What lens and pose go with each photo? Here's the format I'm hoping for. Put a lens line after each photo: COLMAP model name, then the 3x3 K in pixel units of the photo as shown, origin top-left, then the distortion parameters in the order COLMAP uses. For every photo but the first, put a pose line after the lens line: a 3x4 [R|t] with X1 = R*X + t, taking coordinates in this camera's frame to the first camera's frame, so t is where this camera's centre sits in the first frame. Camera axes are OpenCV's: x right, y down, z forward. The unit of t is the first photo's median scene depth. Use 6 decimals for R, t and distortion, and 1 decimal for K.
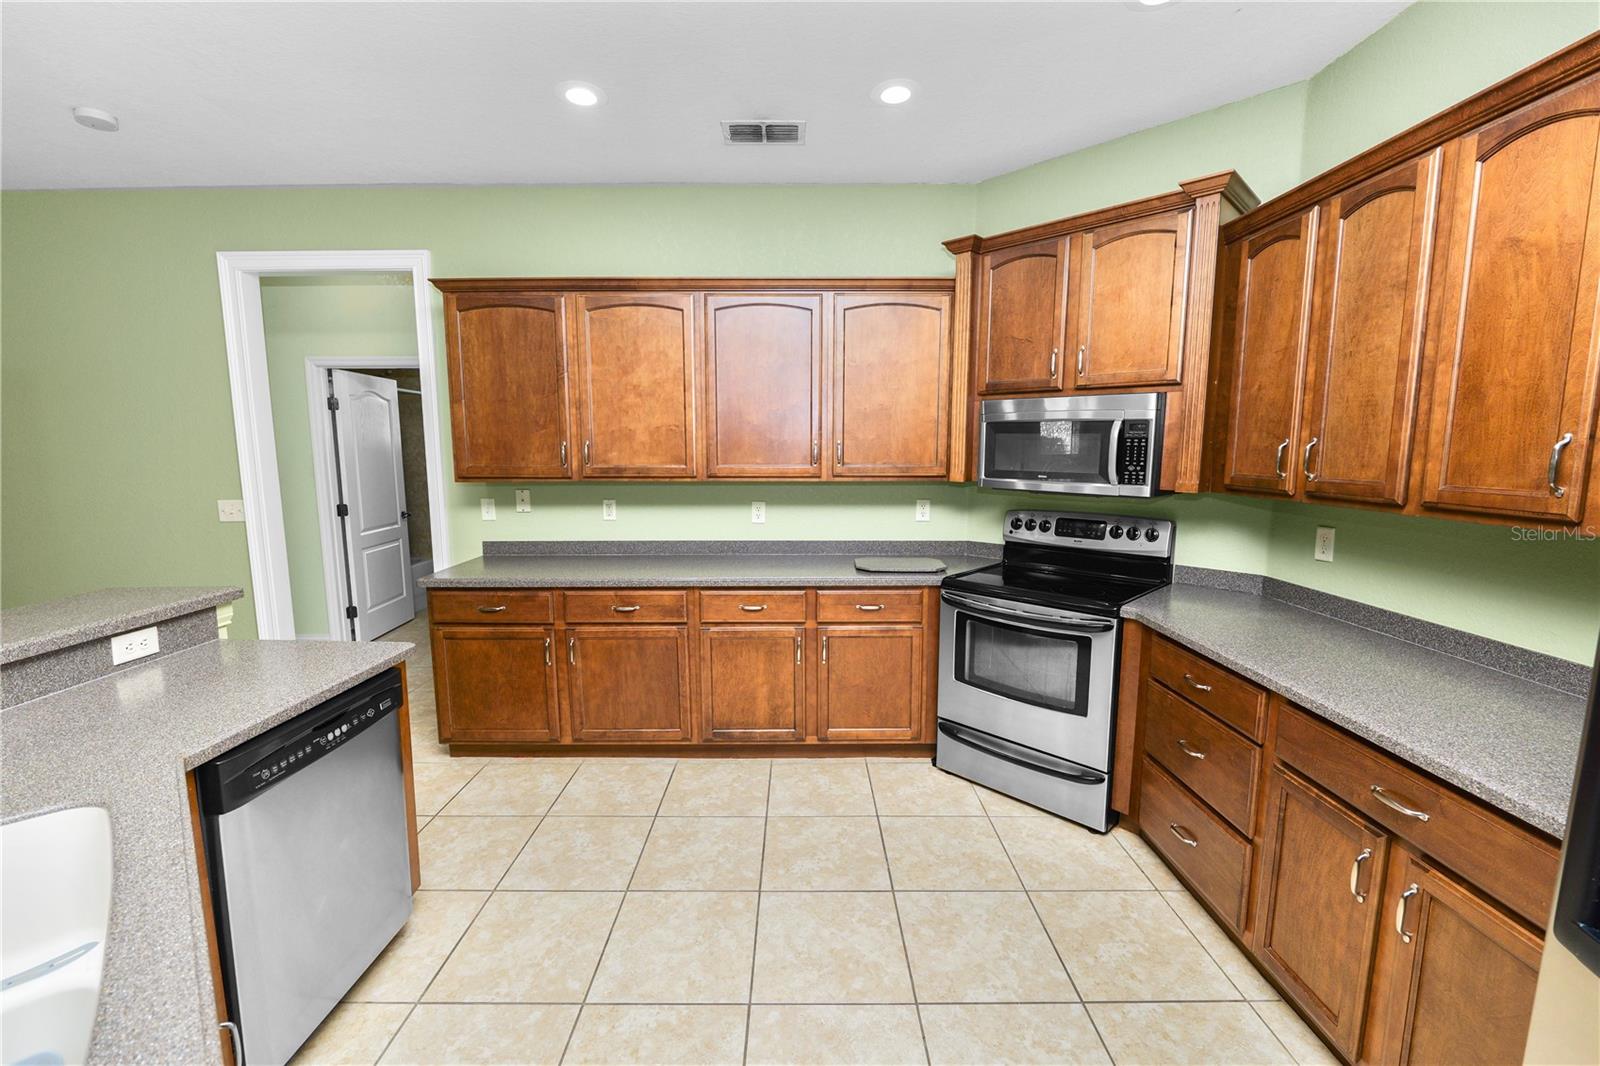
lens RADIAL K [[651.9, 0, 797.7], [0, 651.9, 528.5], [0, 0, 1]] dist [-0.013009, 0.000695]
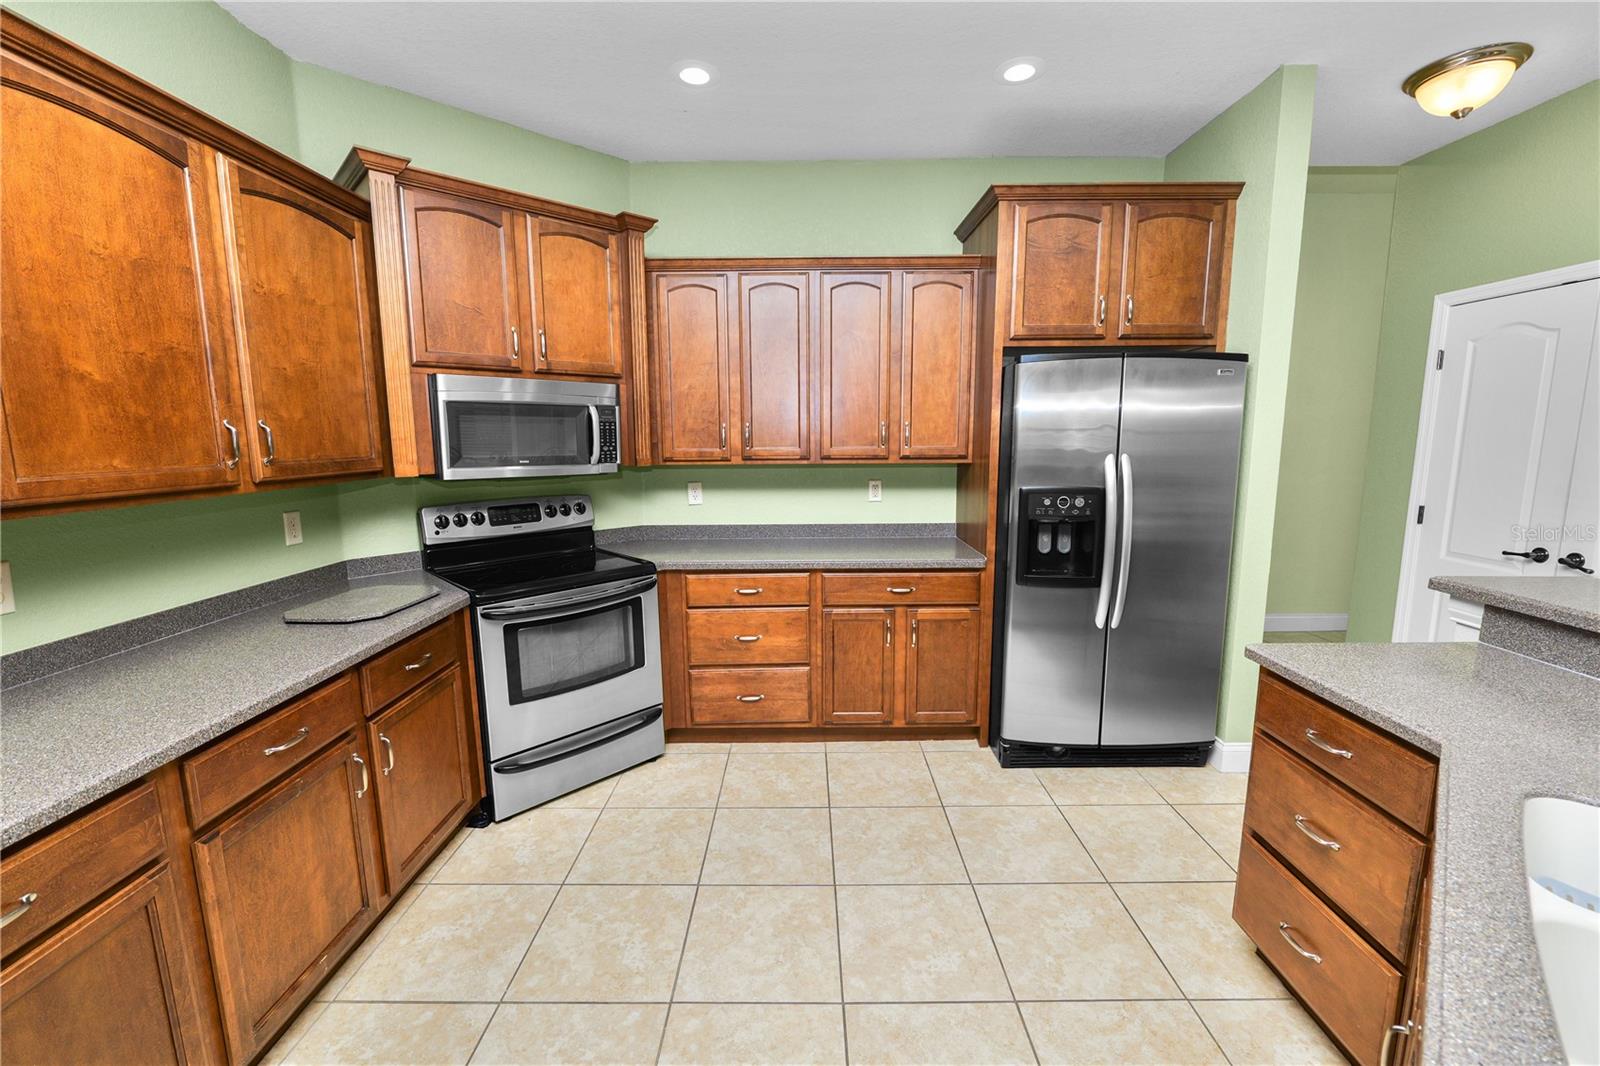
lens RADIAL K [[651.9, 0, 799.8], [0, 651.9, 530.0], [0, 0, 1]] dist [-0.013009, 0.000695]
pose [[-0.006134, -0.152666, 0.988259, -0.547548], [0.128597, 0.979951, 0.152181, -0.071356], [-0.991678, 0.128021, 0.013622, 0.566499]]
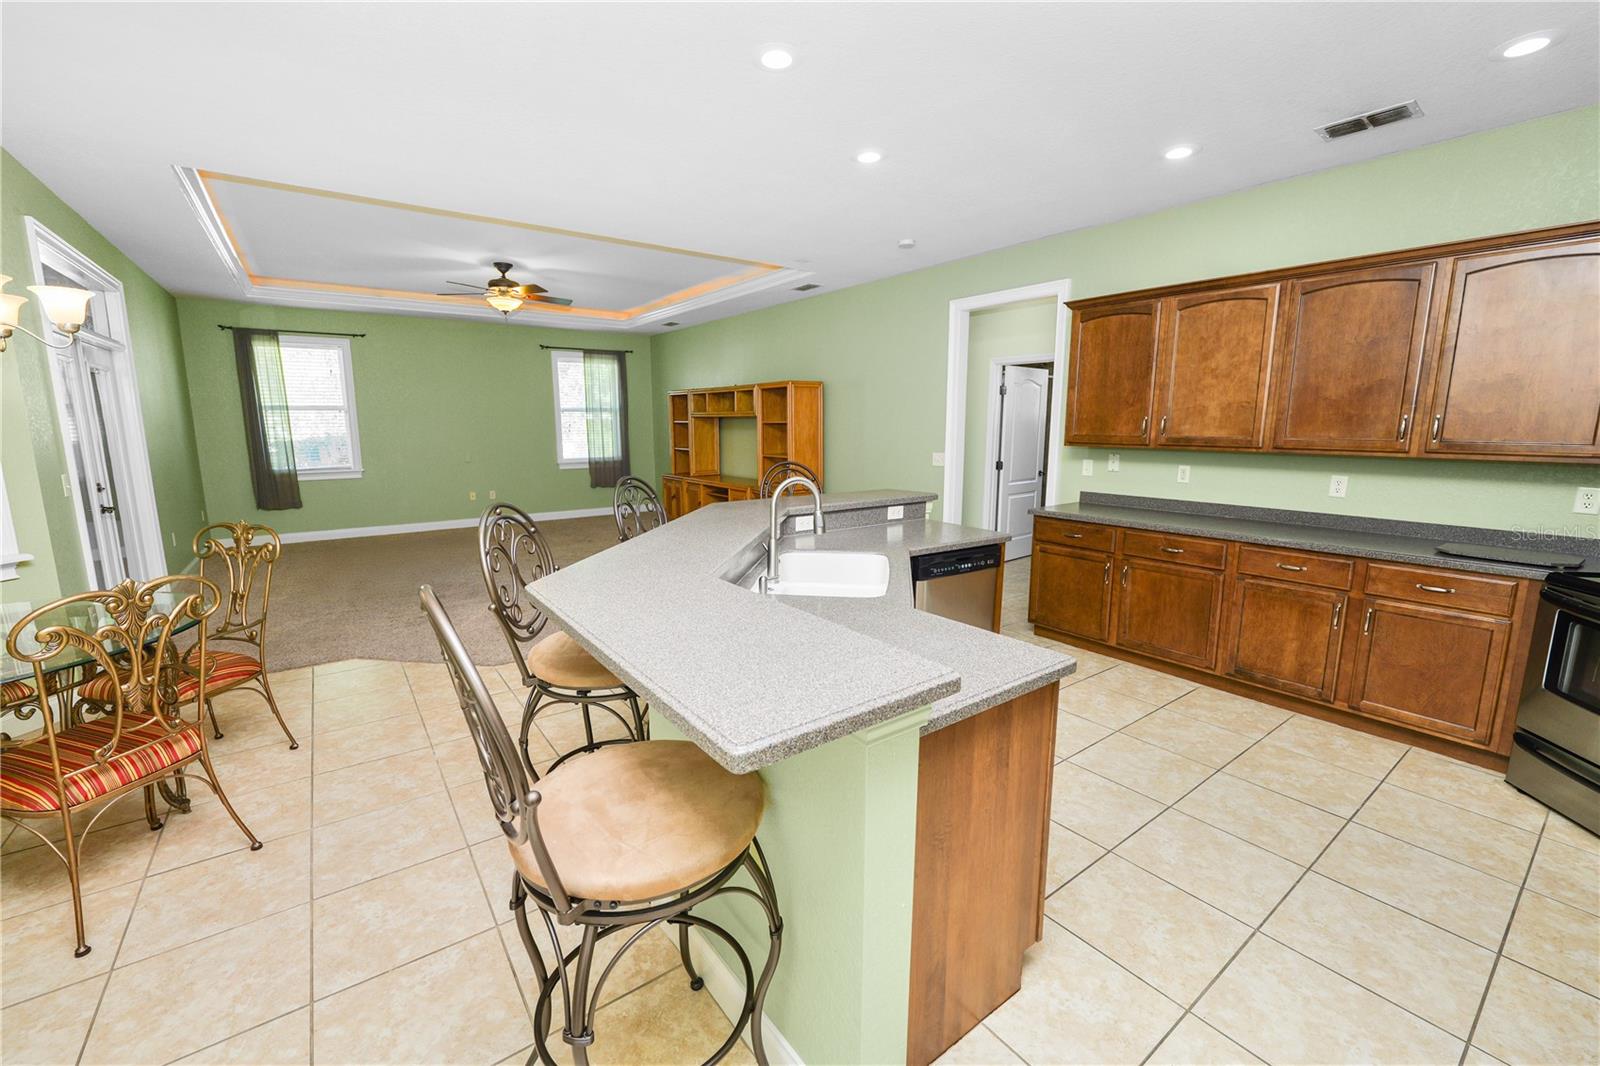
lens RADIAL K [[651.9, 0, 799.1], [0, 651.9, 531.2], [0, 0, 1]] dist [-0.013009, 0.000695]
pose [[0.595103, 0.134765, -0.792269, 0.292057], [-0.101124, 0.990561, 0.092536, 0.042699], [0.797262, 0.025049, 0.603114, -0.324706]]
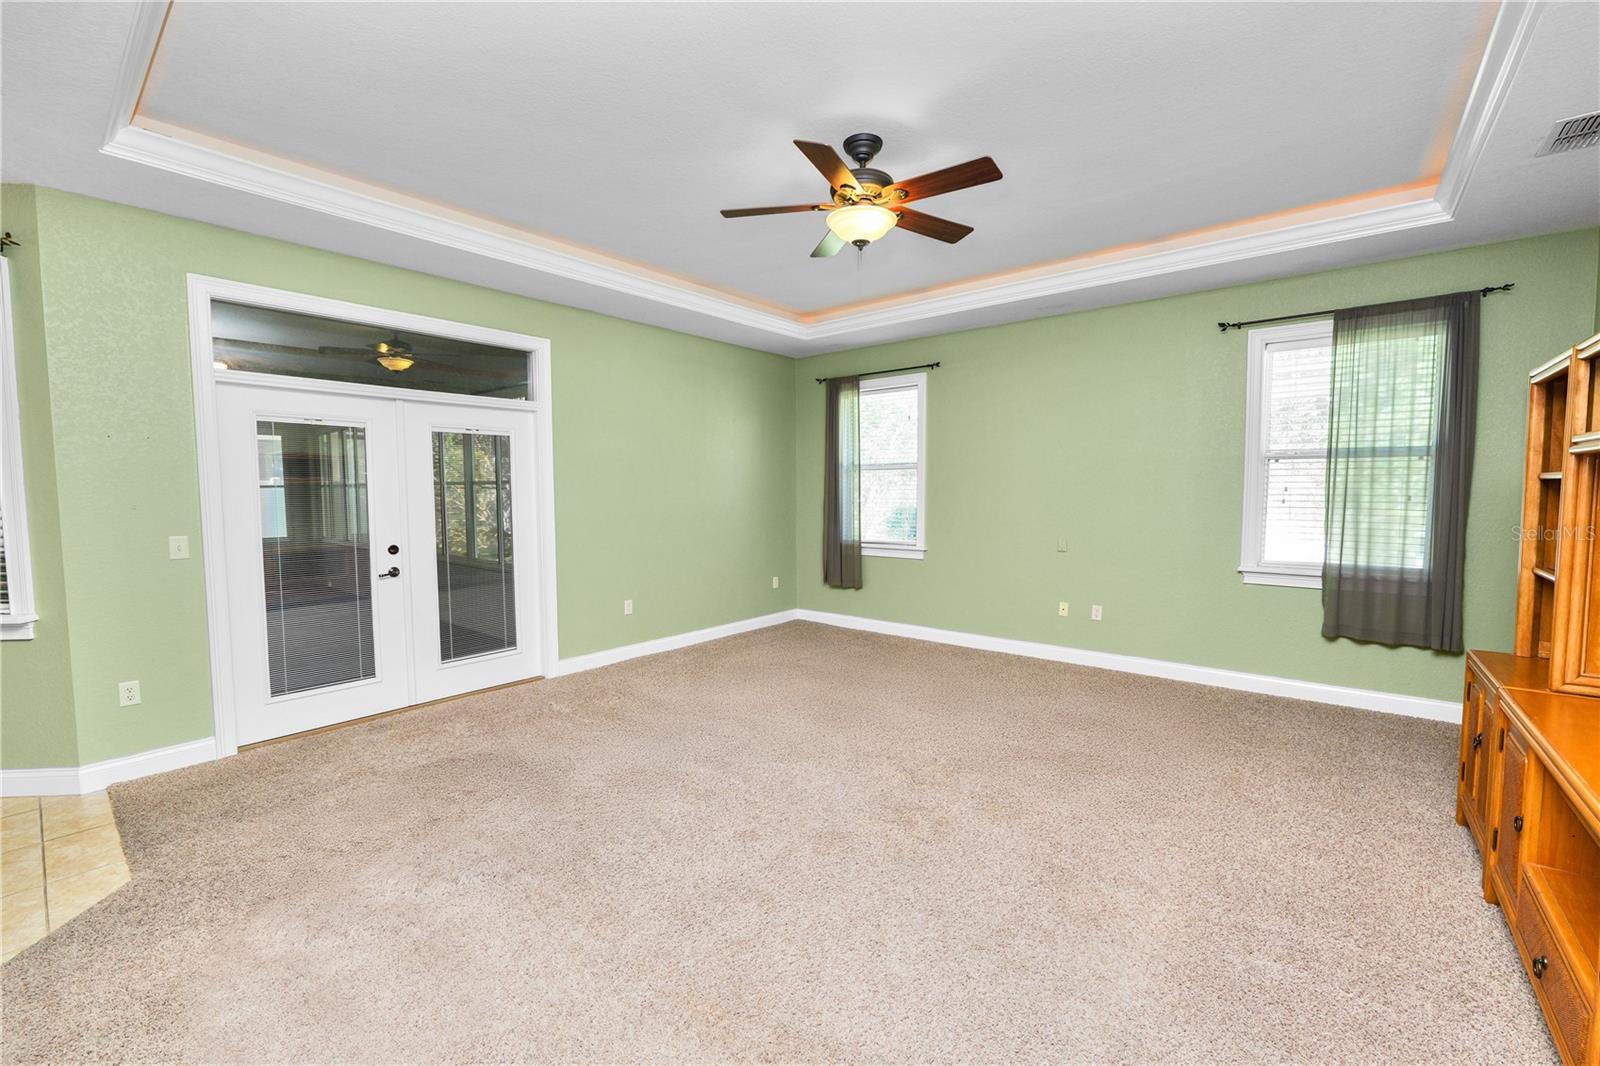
lens RADIAL K [[651.9, 0, 797.0], [0, 651.9, 529.4], [0, 0, 1]] dist [-0.013009, 0.000695]
pose [[-0.634667, 0.050533, -0.771132, -1.256461], [-0.091781, 0.985868, 0.140144, -0.081610], [0.767316, 0.159720, -0.621060, 0.812266]]
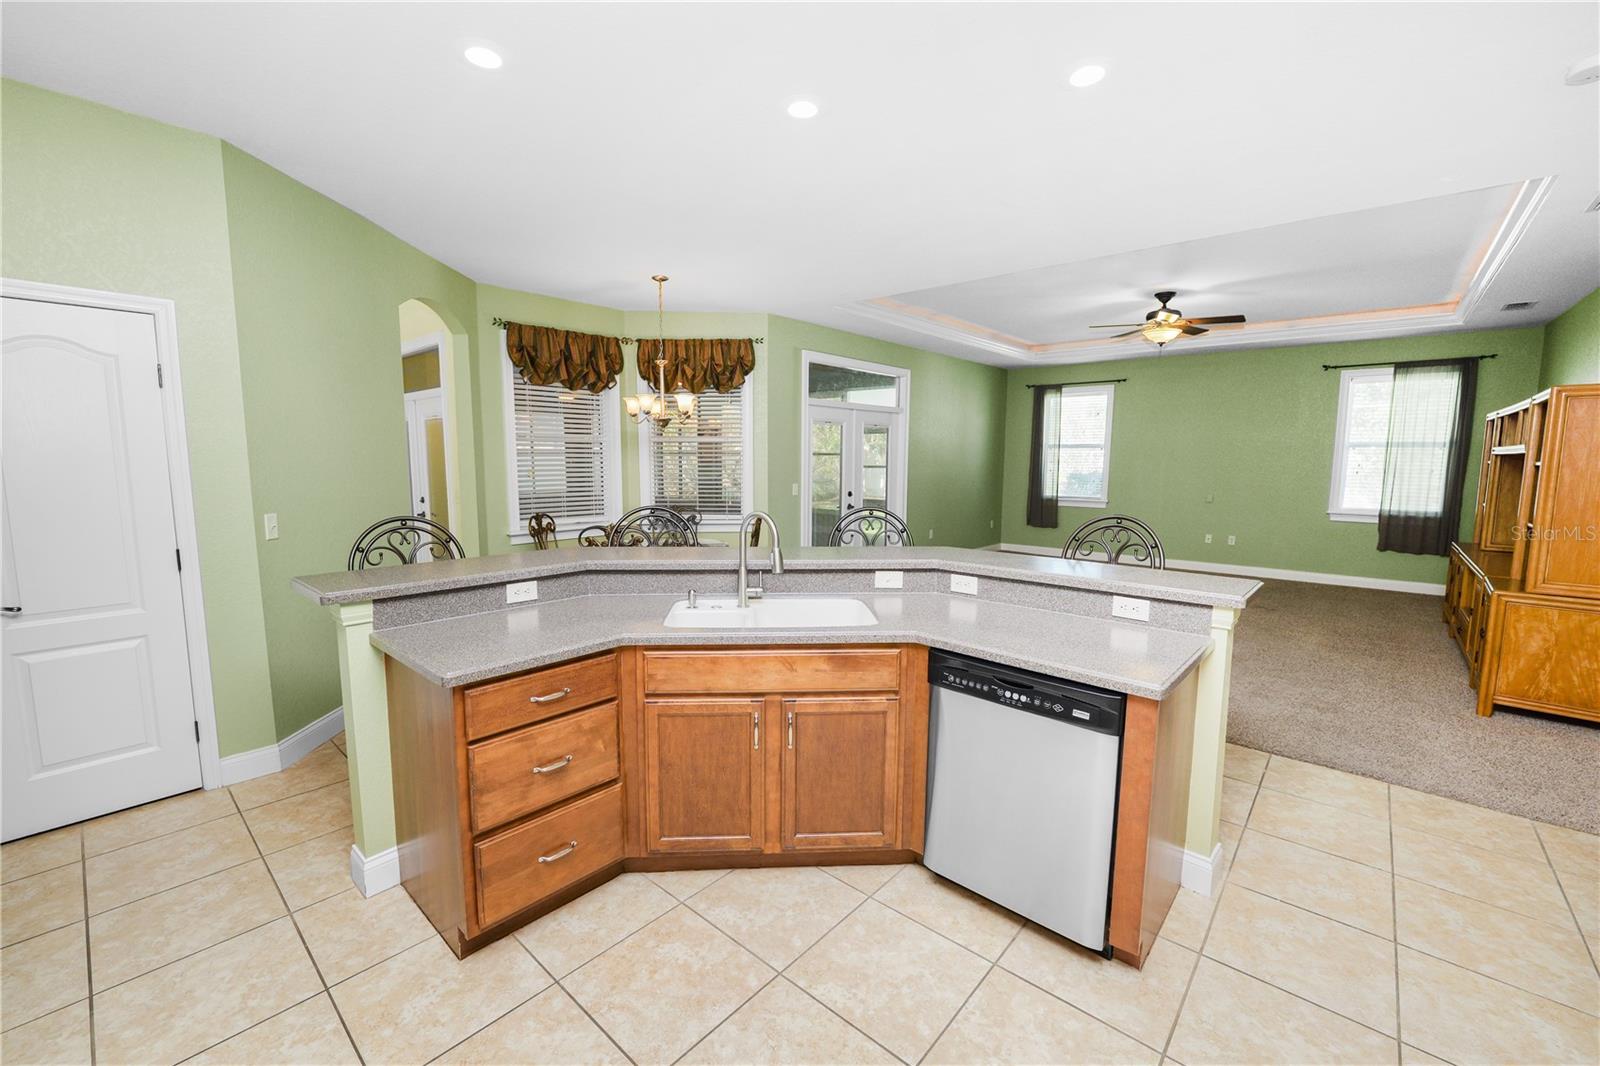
lens RADIAL K [[651.9, 0, 796.4], [0, 651.9, 528.6], [0, 0, 1]] dist [-0.013009, 0.000695]
pose [[-0.660564, 0.081172, -0.746369, 0.230908], [-0.098167, 0.976265, 0.193055, -0.096811], [0.744324, 0.200794, -0.636917, 0.755930]]
